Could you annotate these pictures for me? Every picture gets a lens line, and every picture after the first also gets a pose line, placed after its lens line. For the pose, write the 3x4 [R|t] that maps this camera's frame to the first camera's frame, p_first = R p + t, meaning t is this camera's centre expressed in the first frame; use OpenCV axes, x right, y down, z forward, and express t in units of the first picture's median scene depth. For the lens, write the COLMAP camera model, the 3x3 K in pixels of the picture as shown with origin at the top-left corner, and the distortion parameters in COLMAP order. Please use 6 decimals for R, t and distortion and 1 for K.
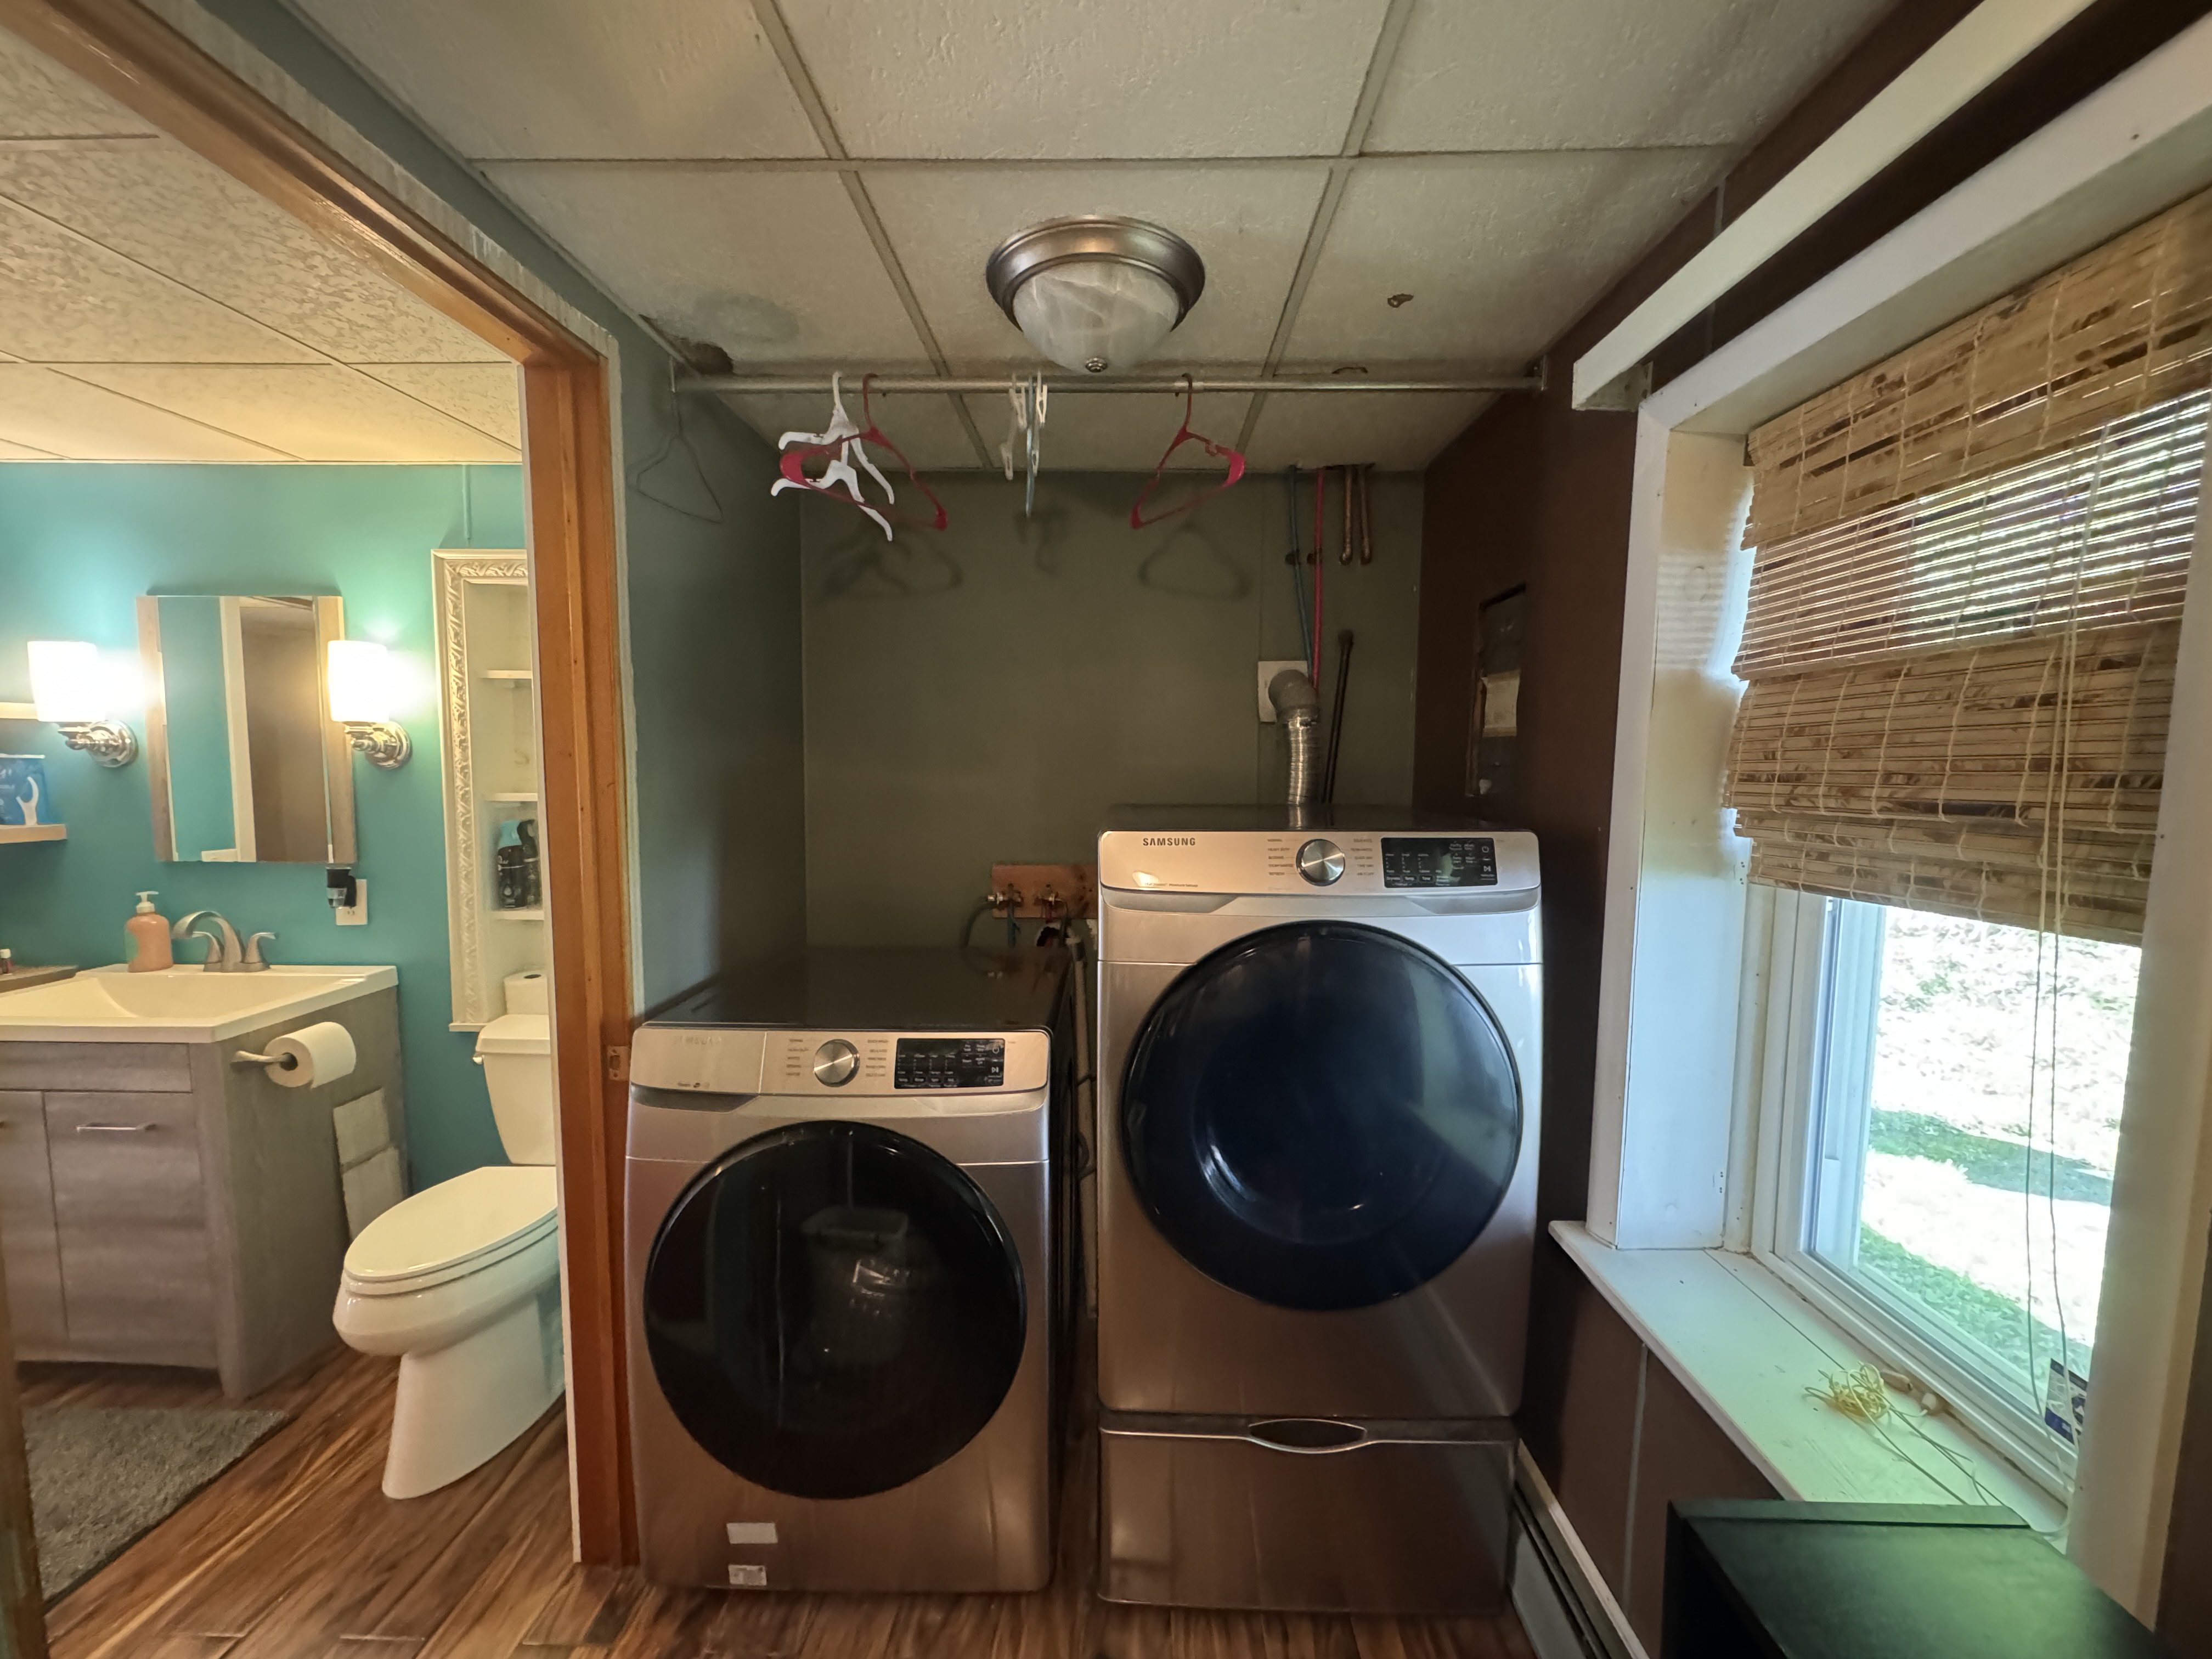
lens RADIAL K [[877.8, 0, 1106.3], [0, 877.8, 827.8], [0, 0, 1]] dist [-0.001804, 0.000772]
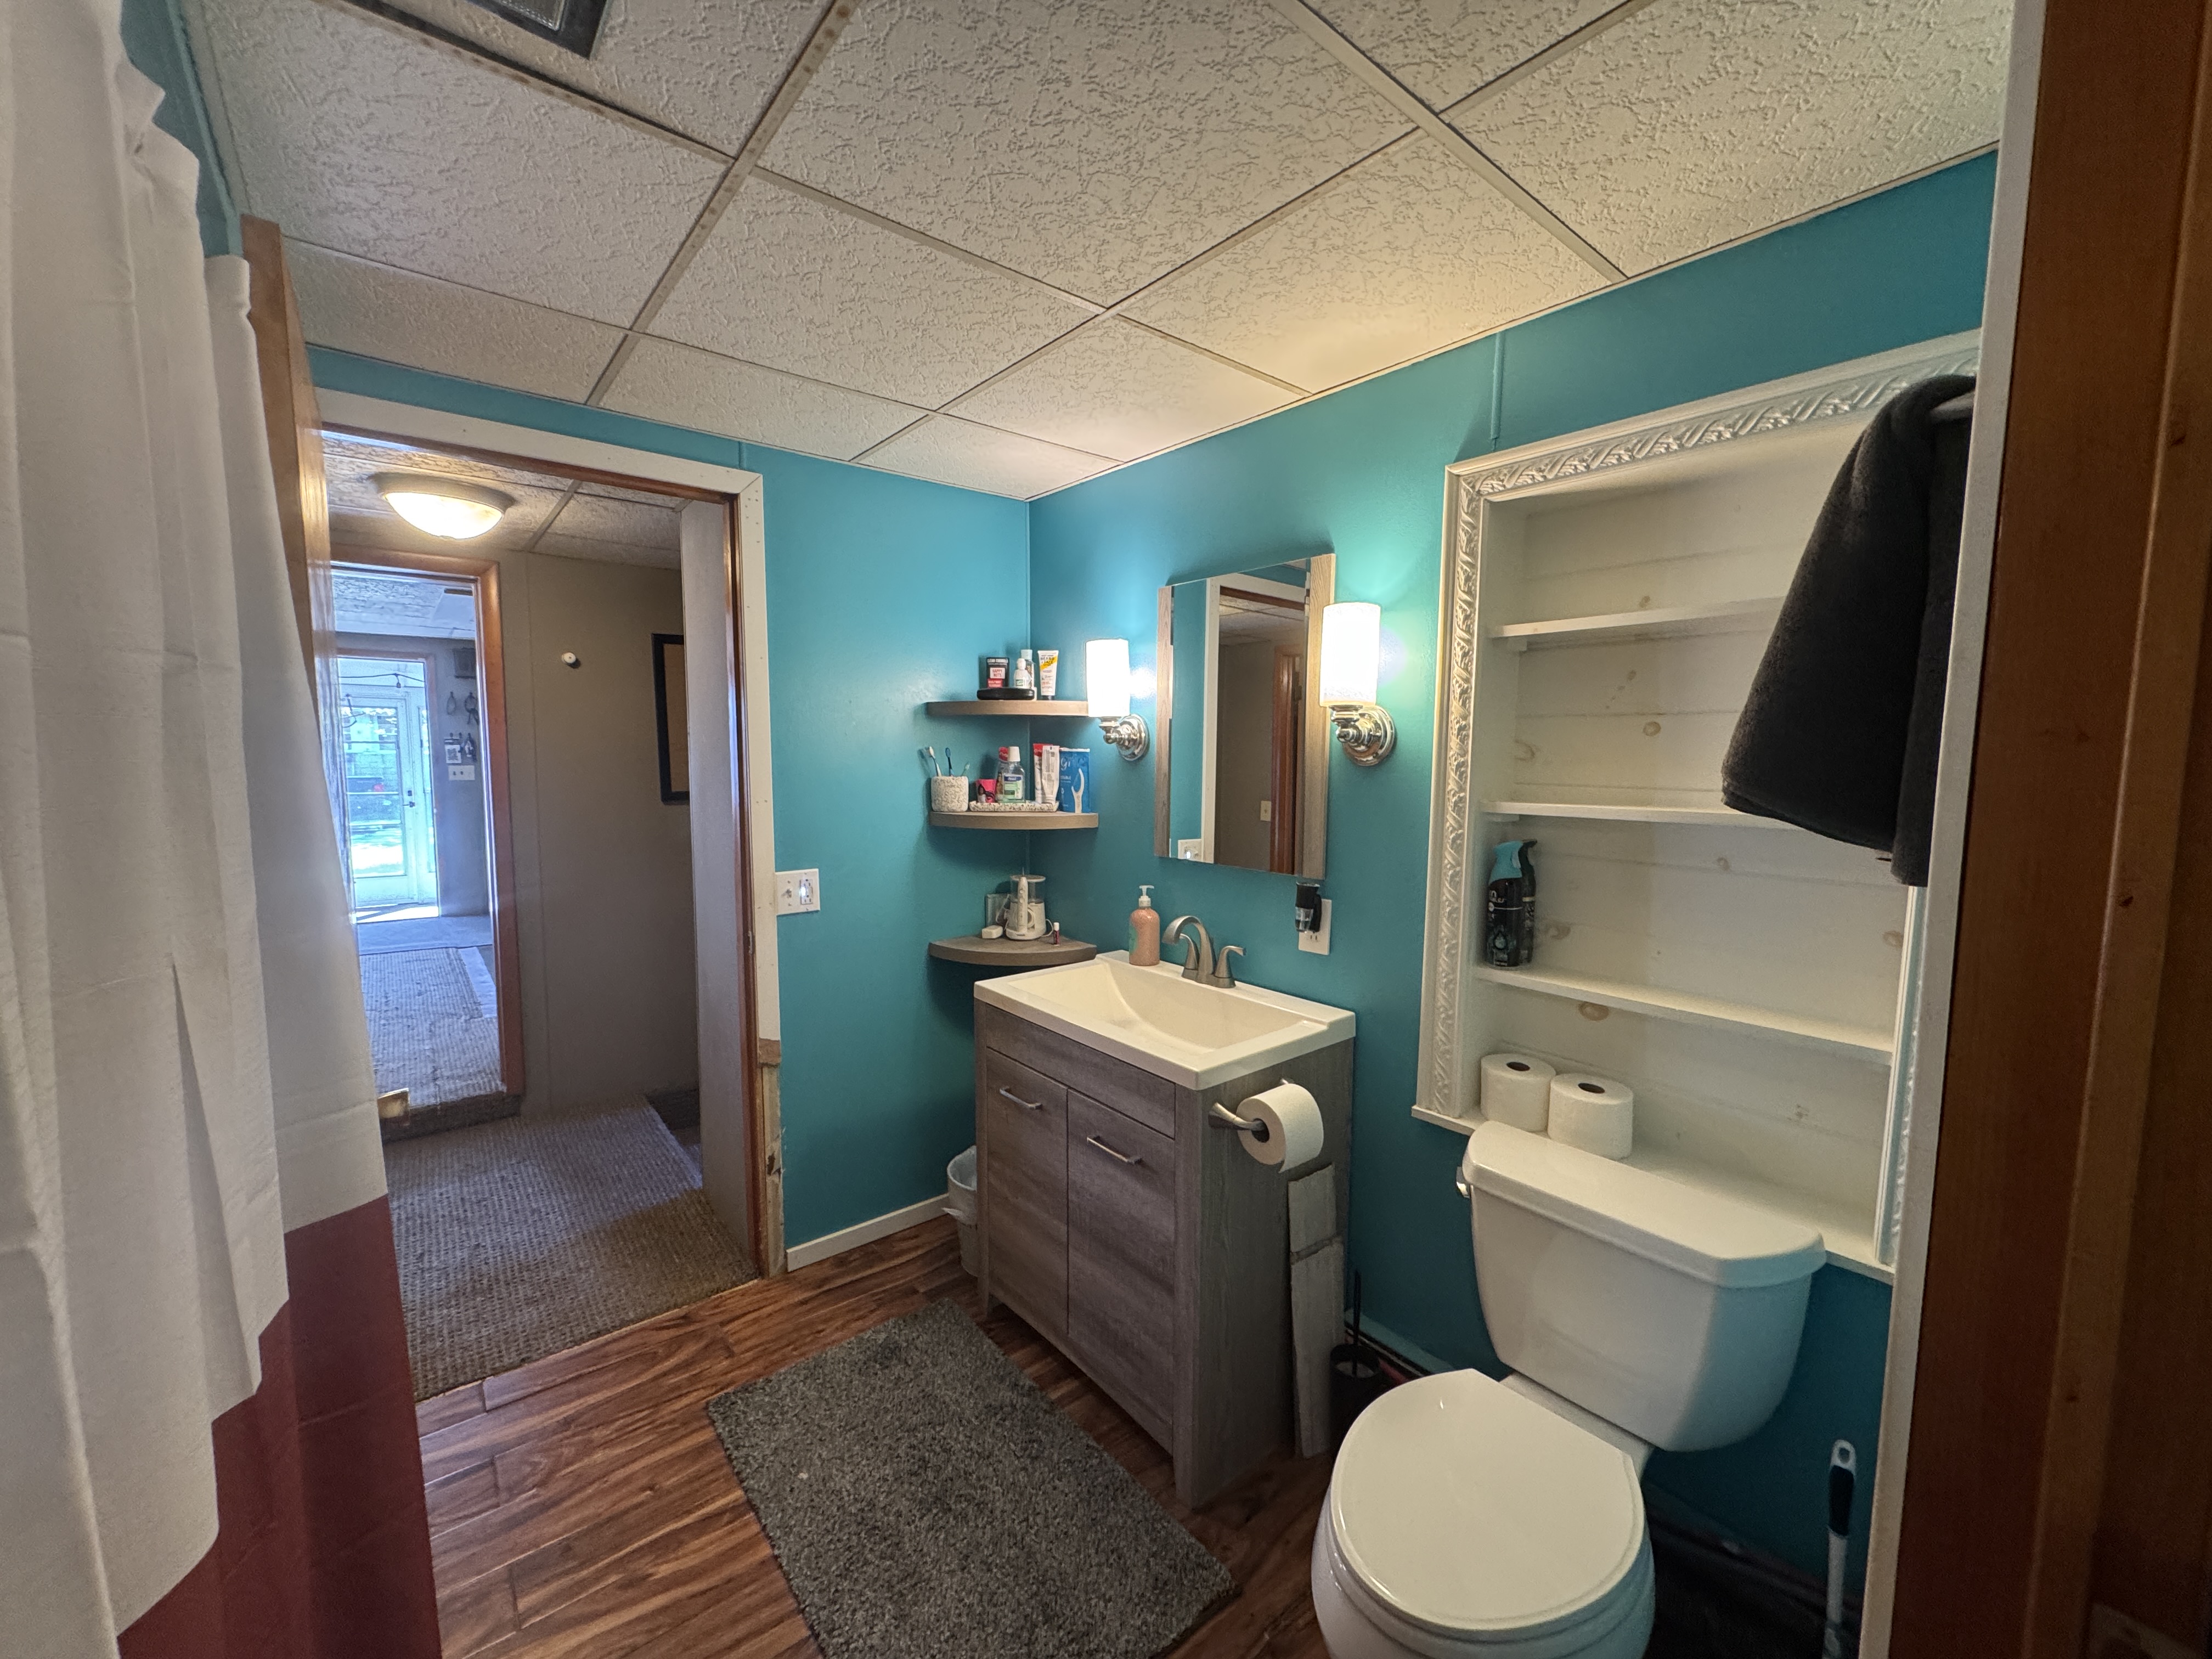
lens RADIAL K [[877.8, 0, 1102.6], [0, 877.8, 827.4], [0, 0, 1]] dist [-0.001804, 0.000772]
pose [[0.648590, 0.065424, -0.758321, -0.385871], [-0.063276, 0.997485, 0.031939, -0.022715], [0.758504, 0.027268, 0.651098, 0.319948]]
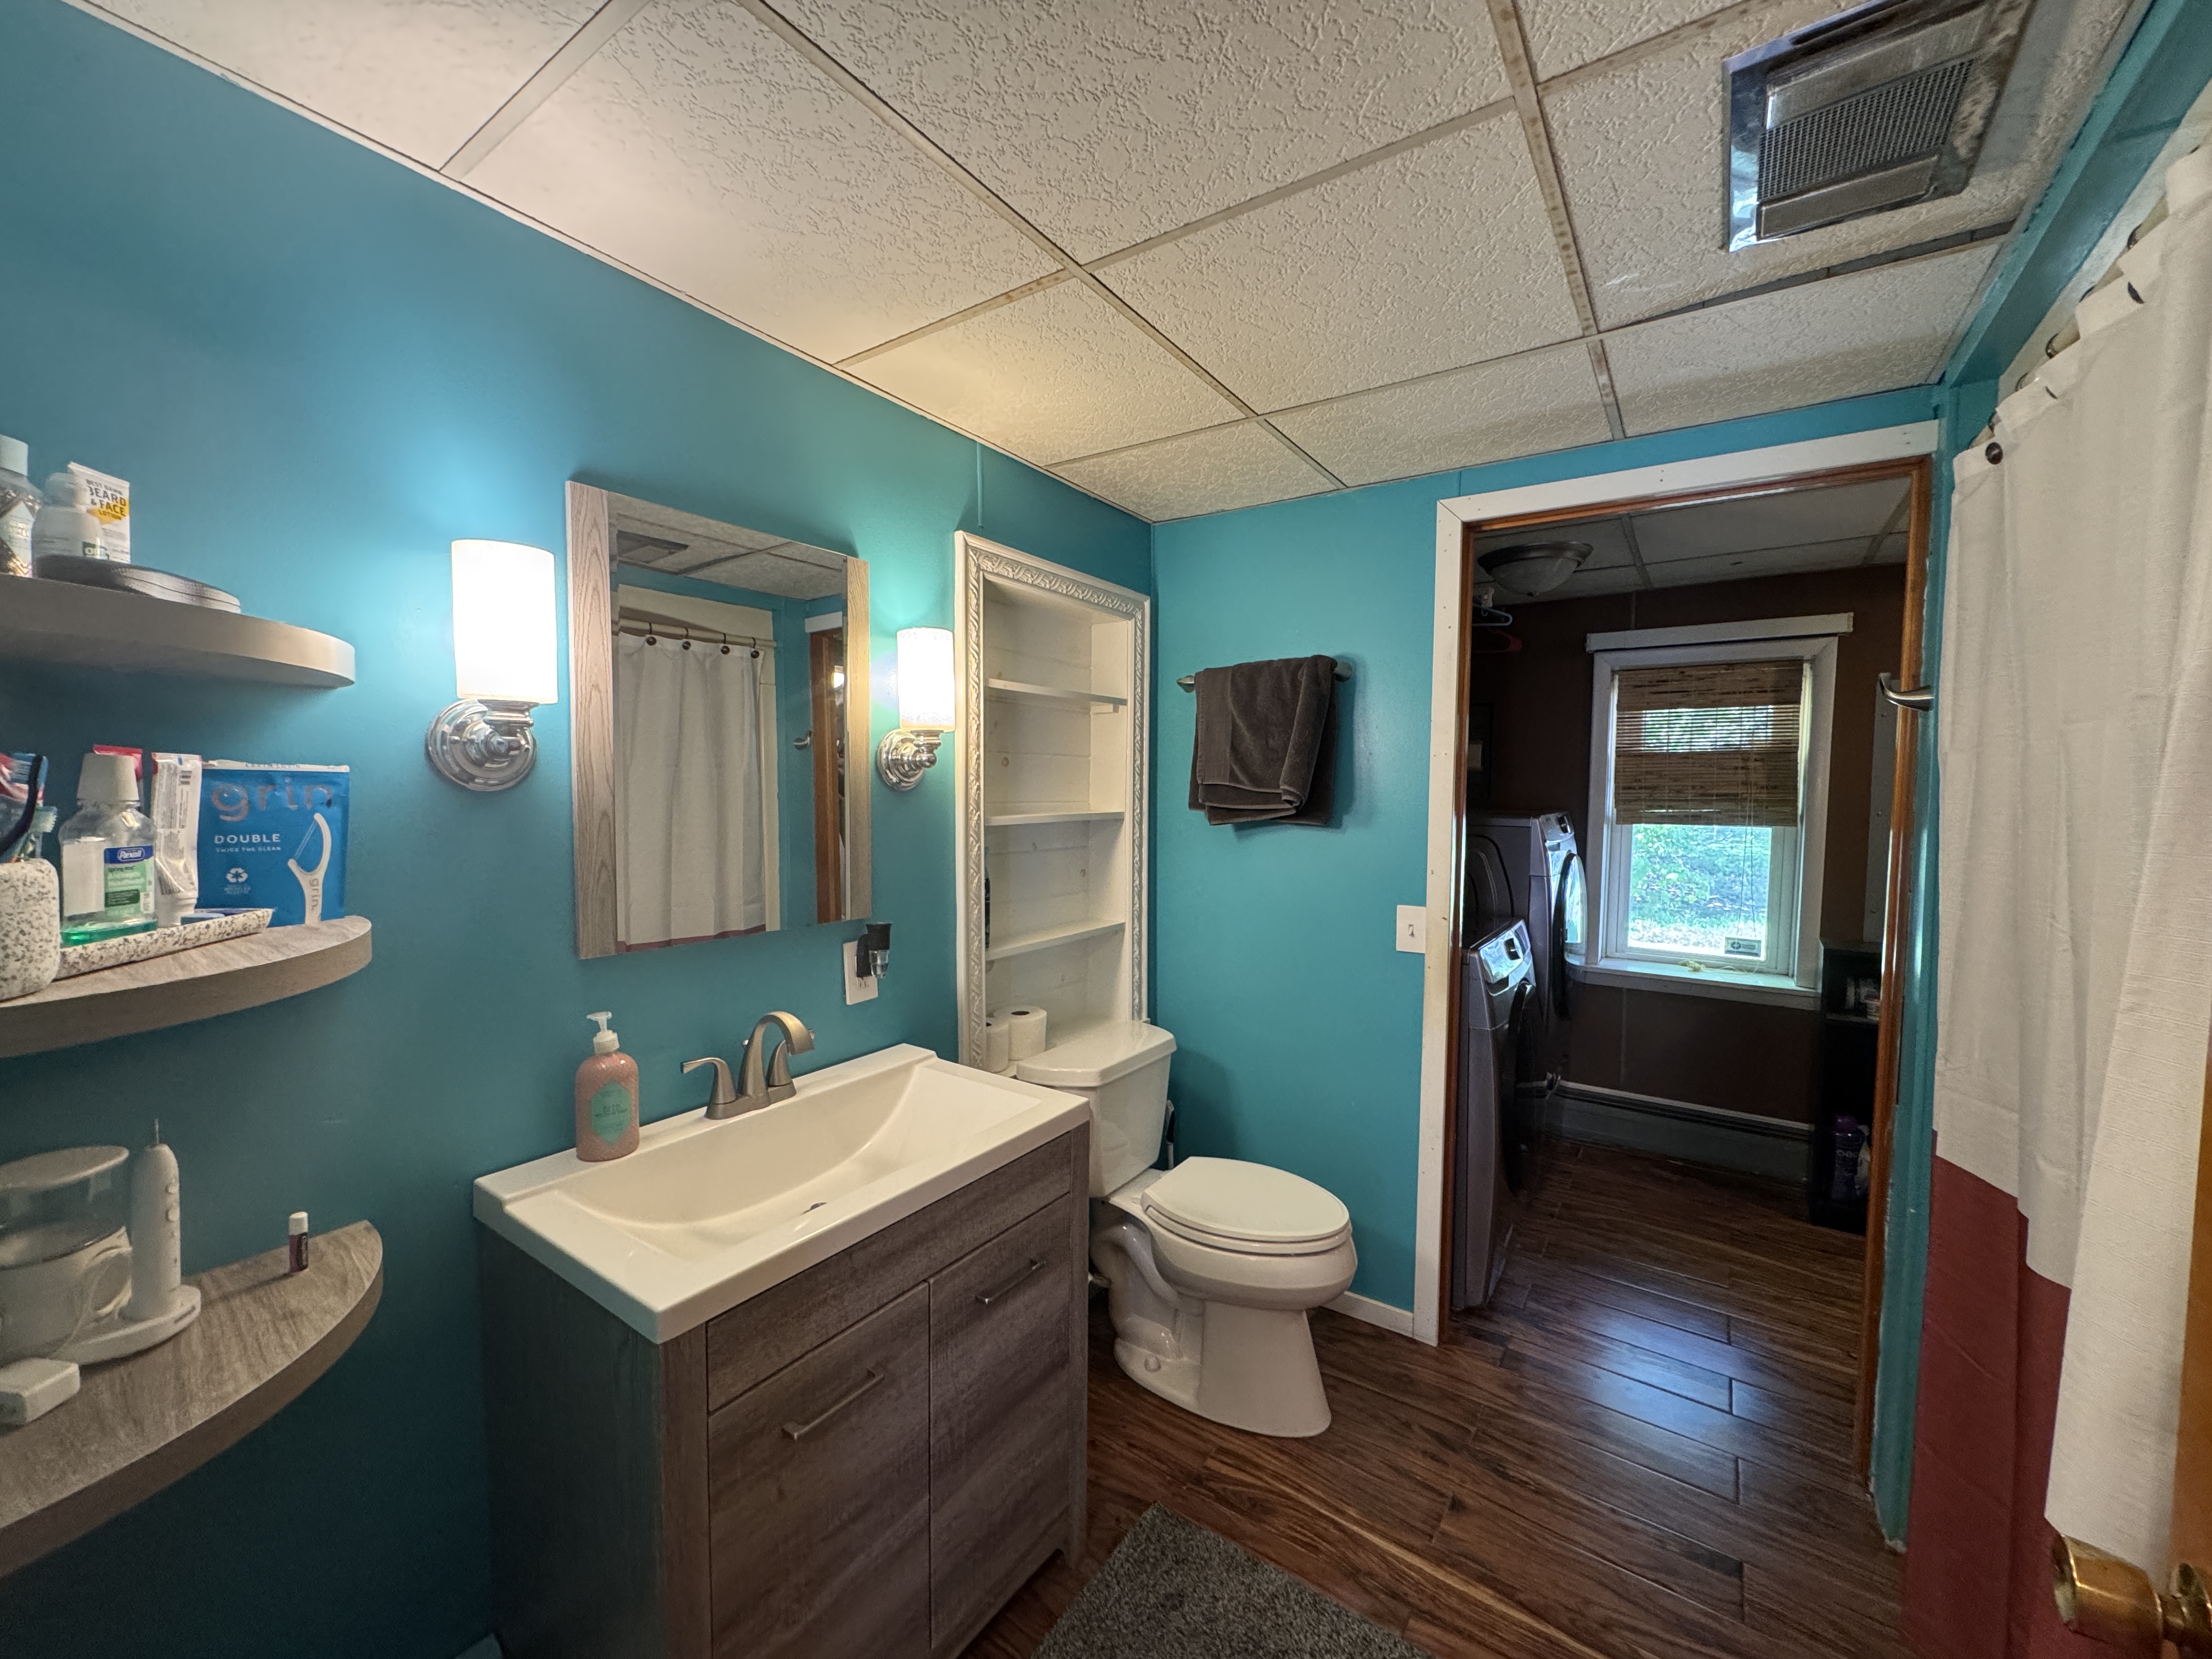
lens RADIAL K [[877.8, 0, 1116.2], [0, 877.8, 829.6], [0, 0, 1]] dist [-0.001804, 0.000772]
pose [[0.548677, -0.043897, 0.834881, -1.422511], [0.062063, 0.998004, 0.011687, -0.031040], [-0.833728, 0.045403, 0.550306, 0.429141]]
